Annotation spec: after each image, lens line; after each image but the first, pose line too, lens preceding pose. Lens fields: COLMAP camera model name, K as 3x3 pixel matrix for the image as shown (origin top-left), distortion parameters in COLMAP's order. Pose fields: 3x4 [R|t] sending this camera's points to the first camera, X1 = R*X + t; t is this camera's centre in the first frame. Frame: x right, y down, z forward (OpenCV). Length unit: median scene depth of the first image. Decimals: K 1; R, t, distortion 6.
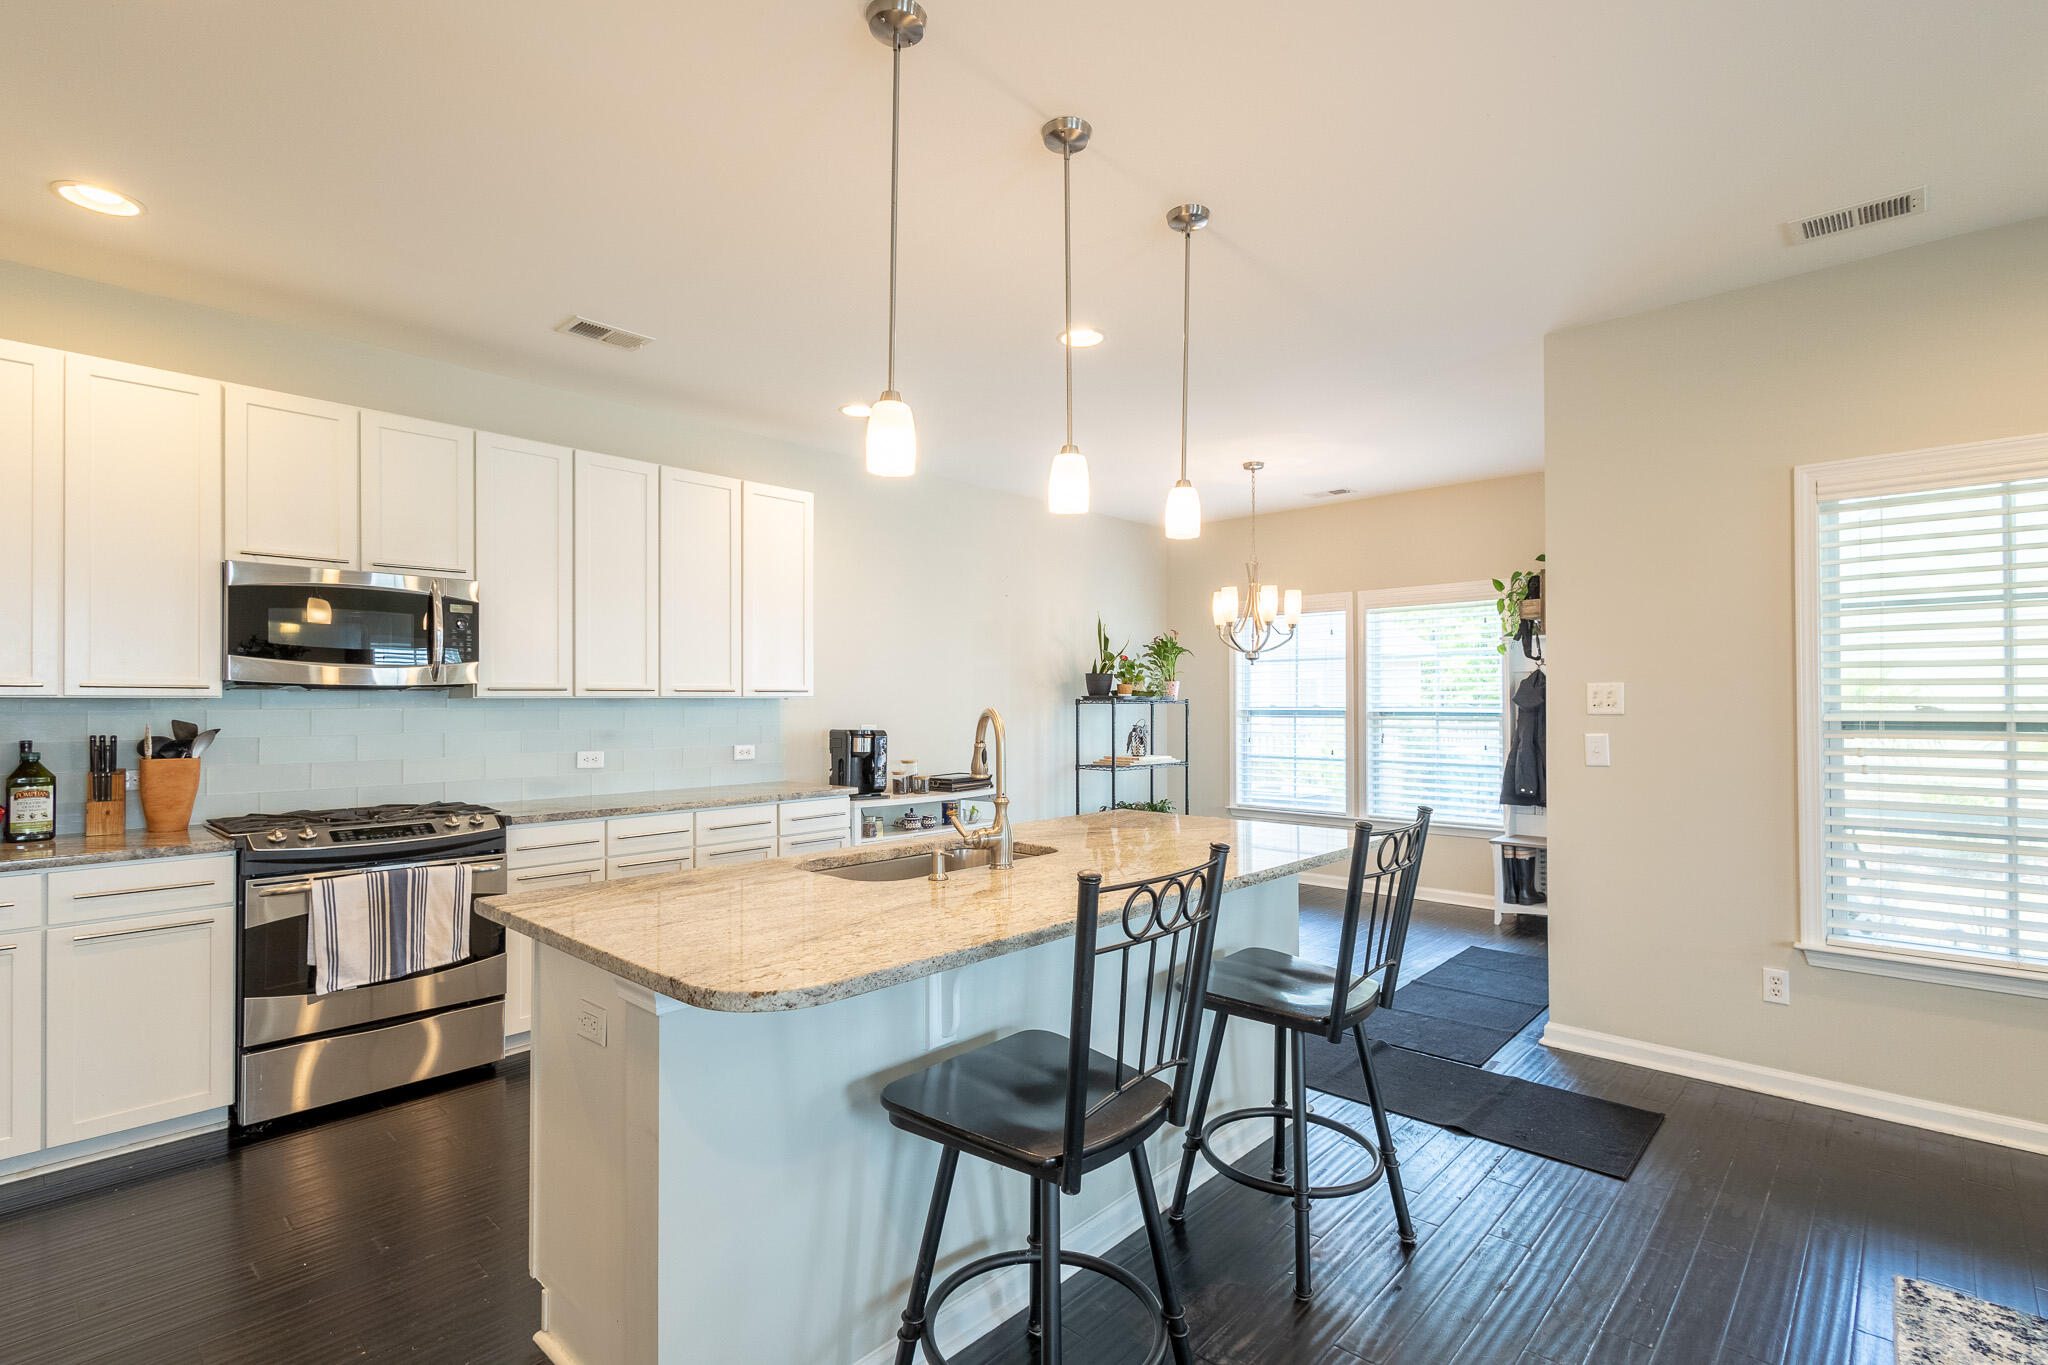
lens RADIAL K [[970.0, 0, 1021.0], [0, 970.0, 695.1], [0, 0, 1]] dist [0.010928, -0.001277]
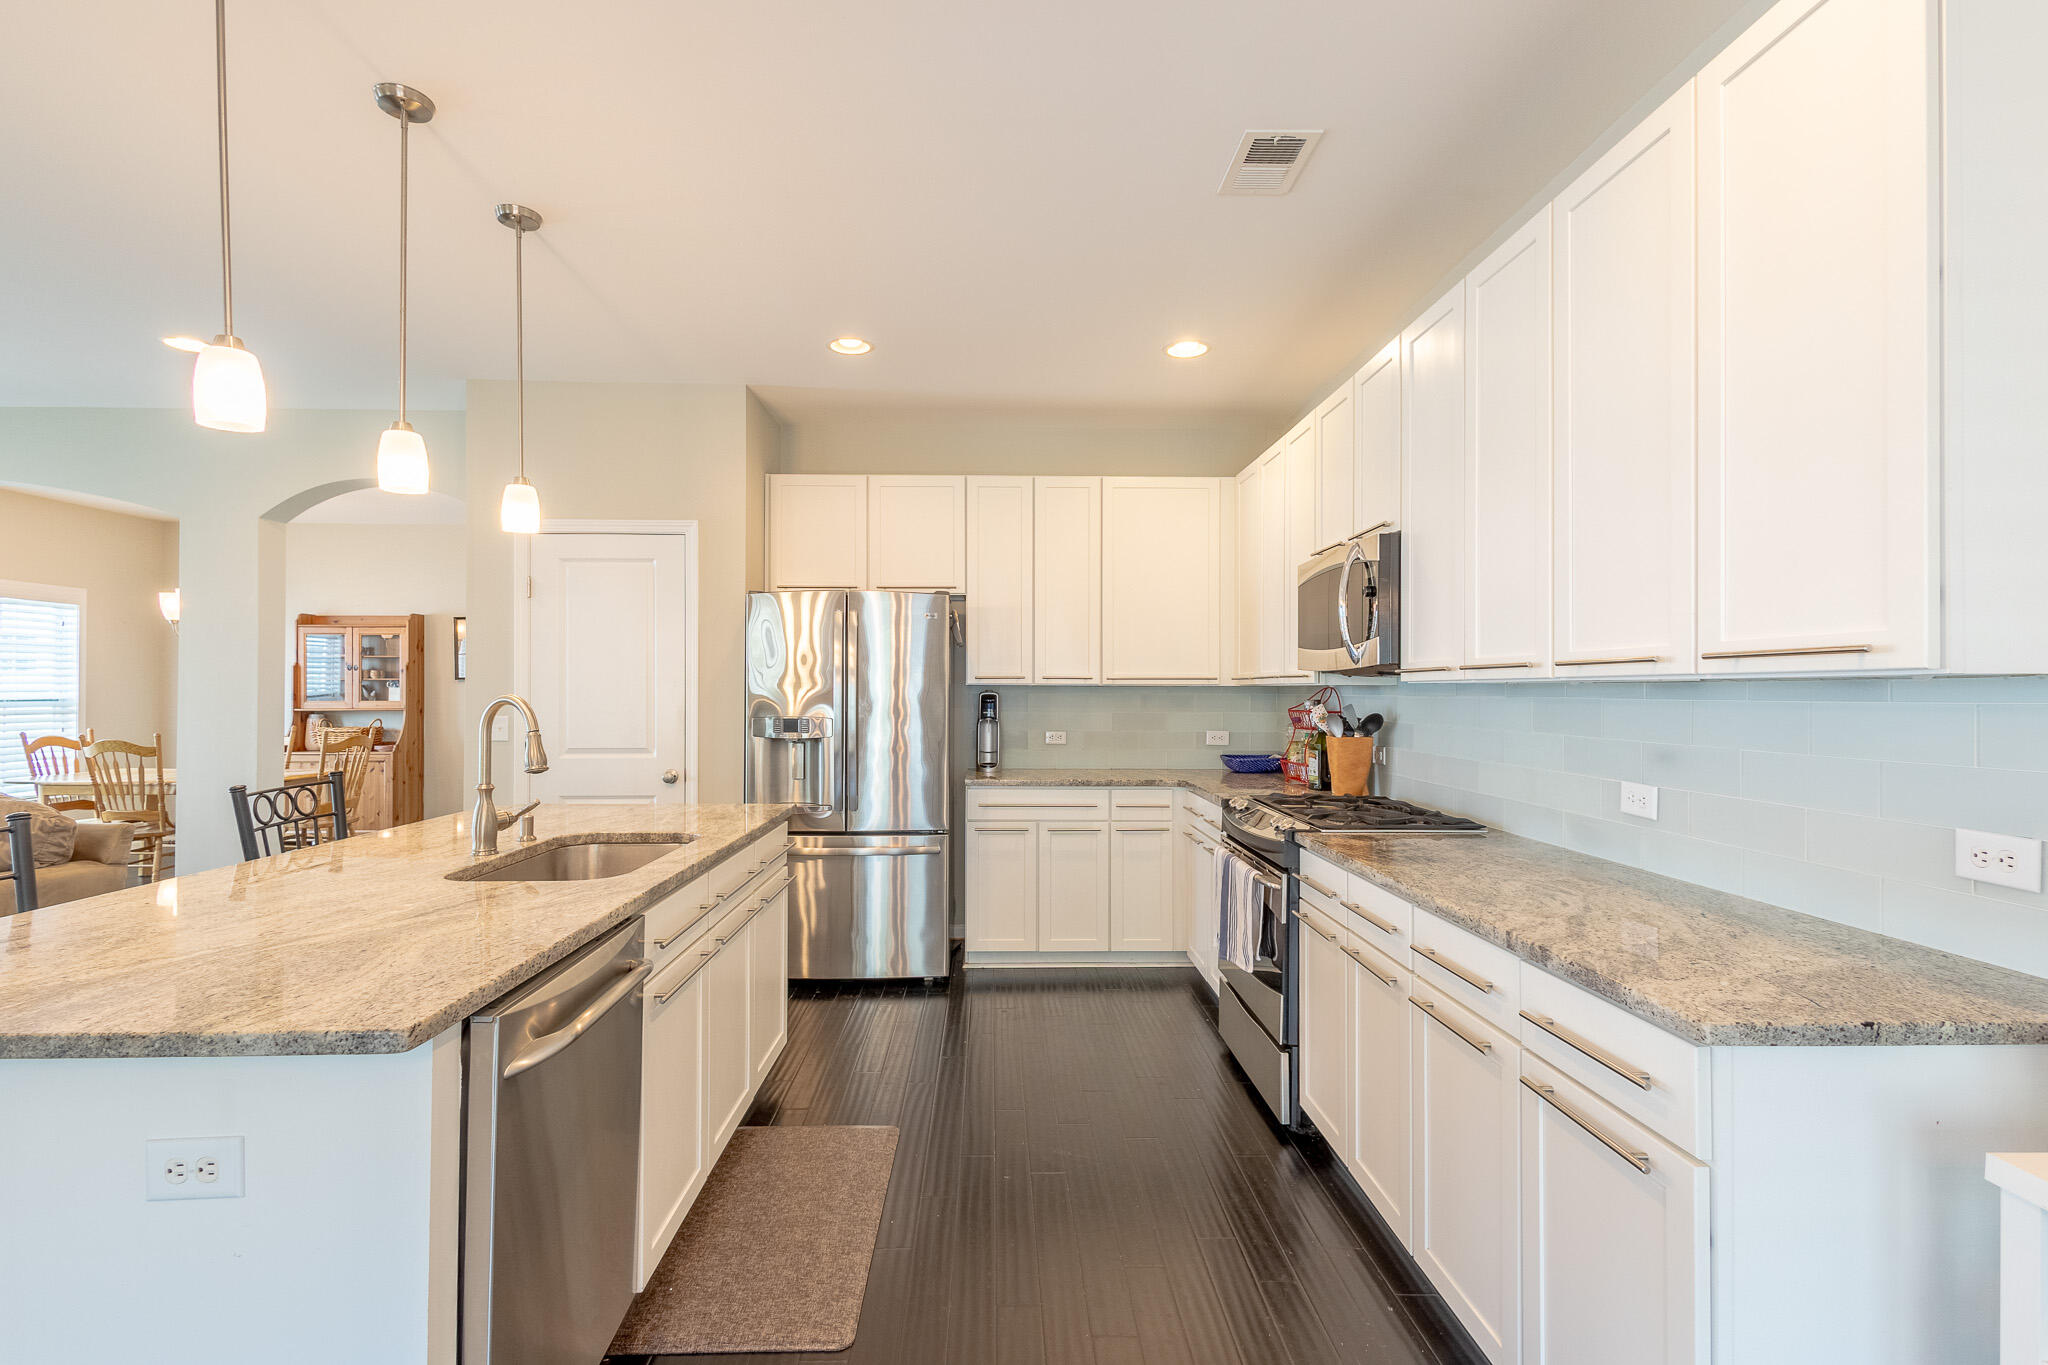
lens RADIAL K [[965.9, 0, 1024.0], [0, 965.9, 682.5], [0, 0, 1]] dist [0.001185, 0.000213]
pose [[-0.713883, -0.005408, -0.700244, 0.212992], [0.002747, 0.999941, -0.010523, 0.010960], [0.700259, -0.009436, -0.713826, 1.558425]]
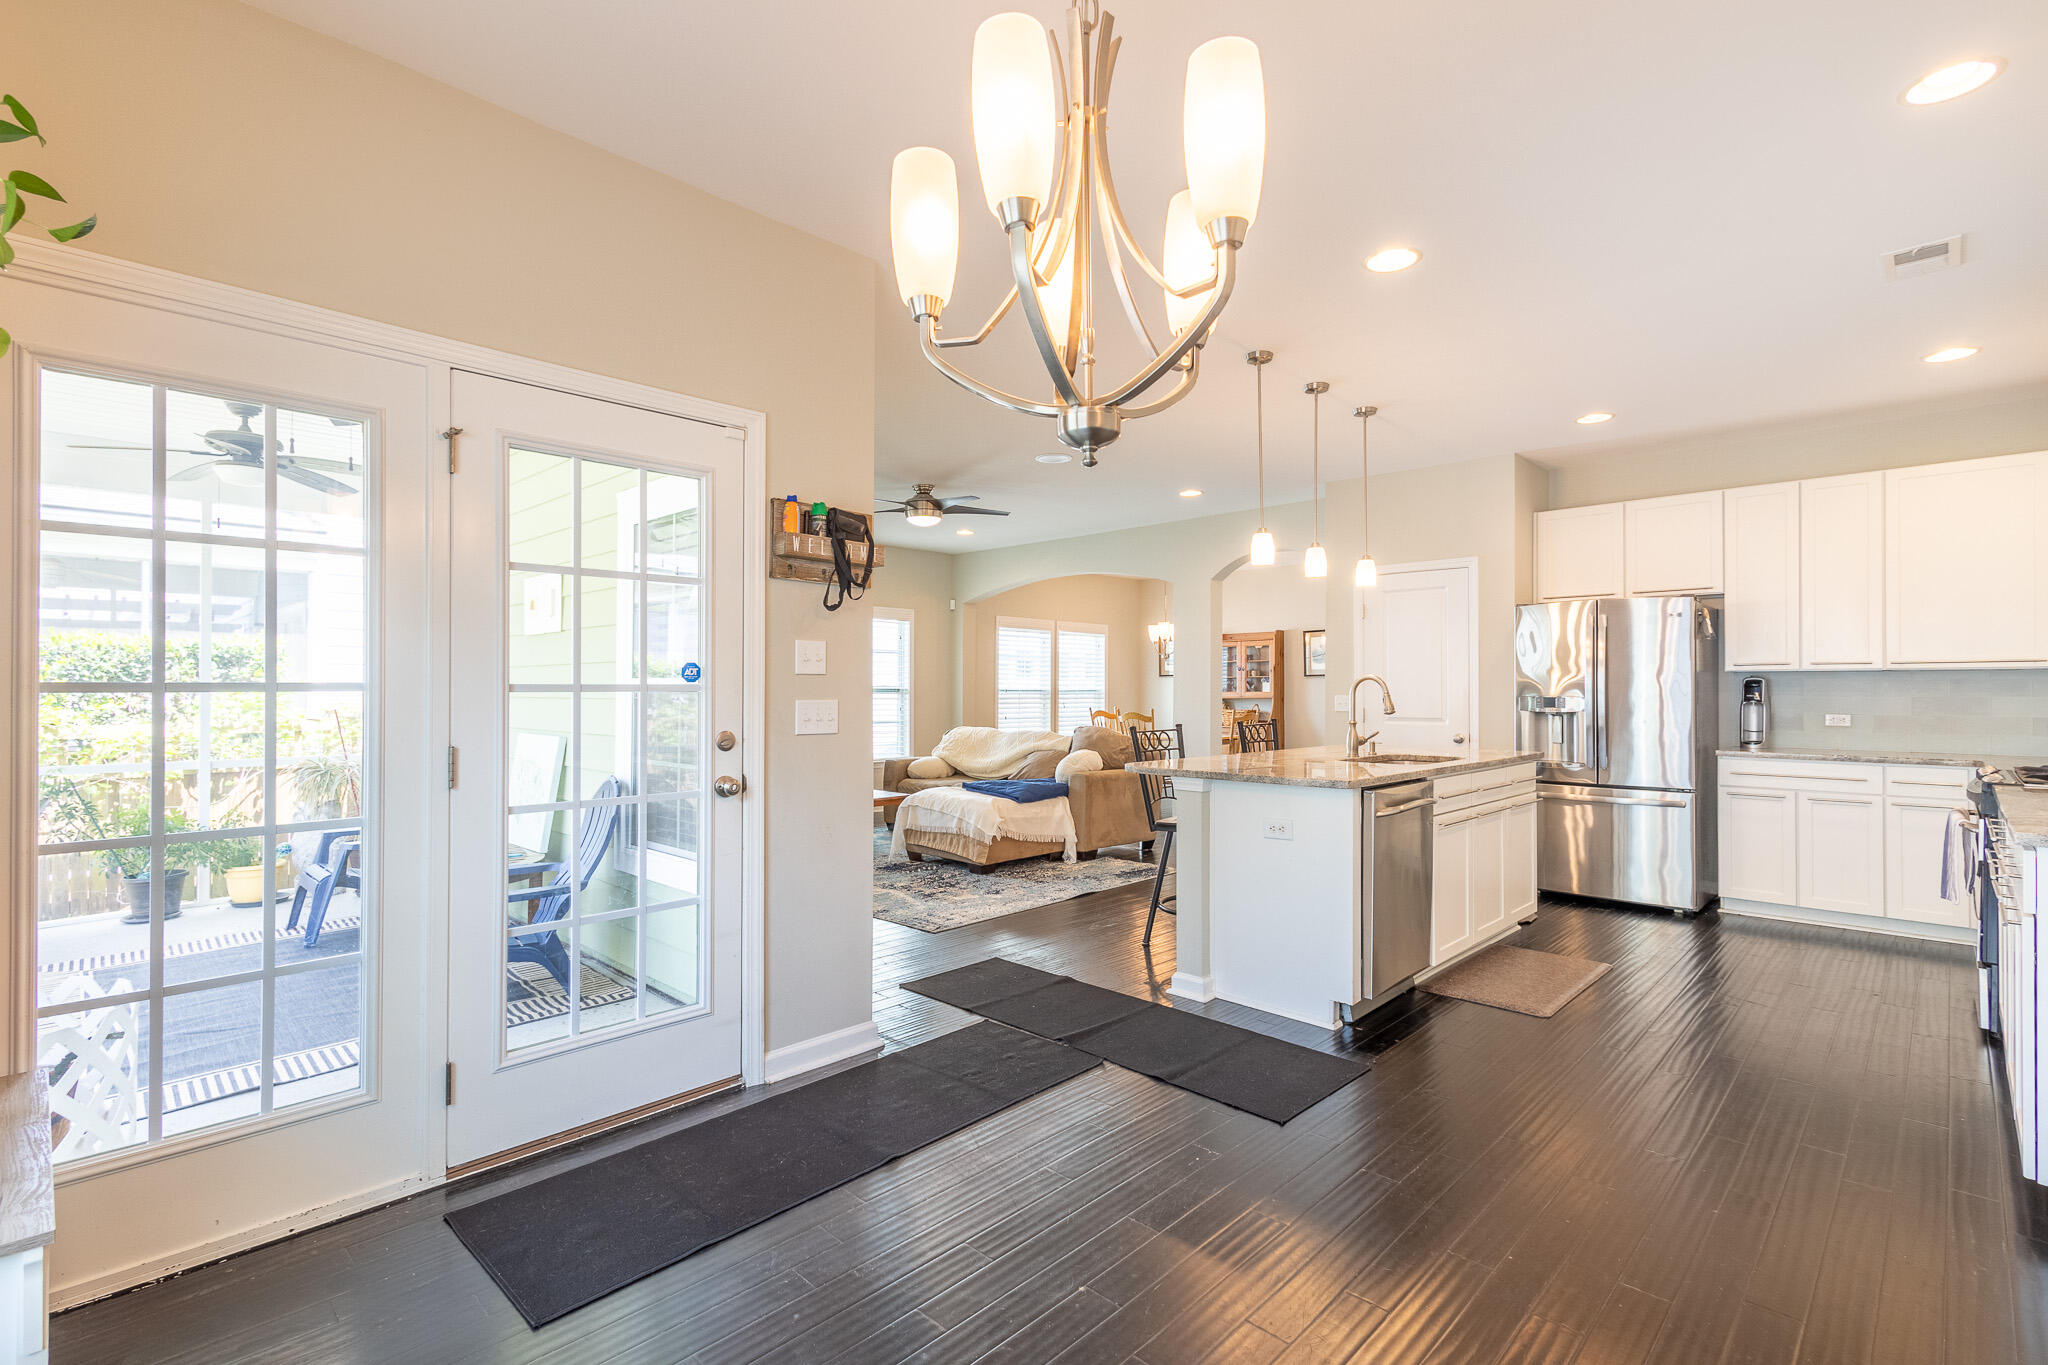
lens RADIAL K [[945.9, 0, 1023.6], [0, 945.9, 691.6], [0, 0, 1]] dist [0.009632, 0.000246]
pose [[-0.999766, 0.001047, 0.021599, 0.445574], [0.000952, 0.999990, -0.004443, 0.041389], [-0.021604, -0.004421, -0.999757, 2.153450]]
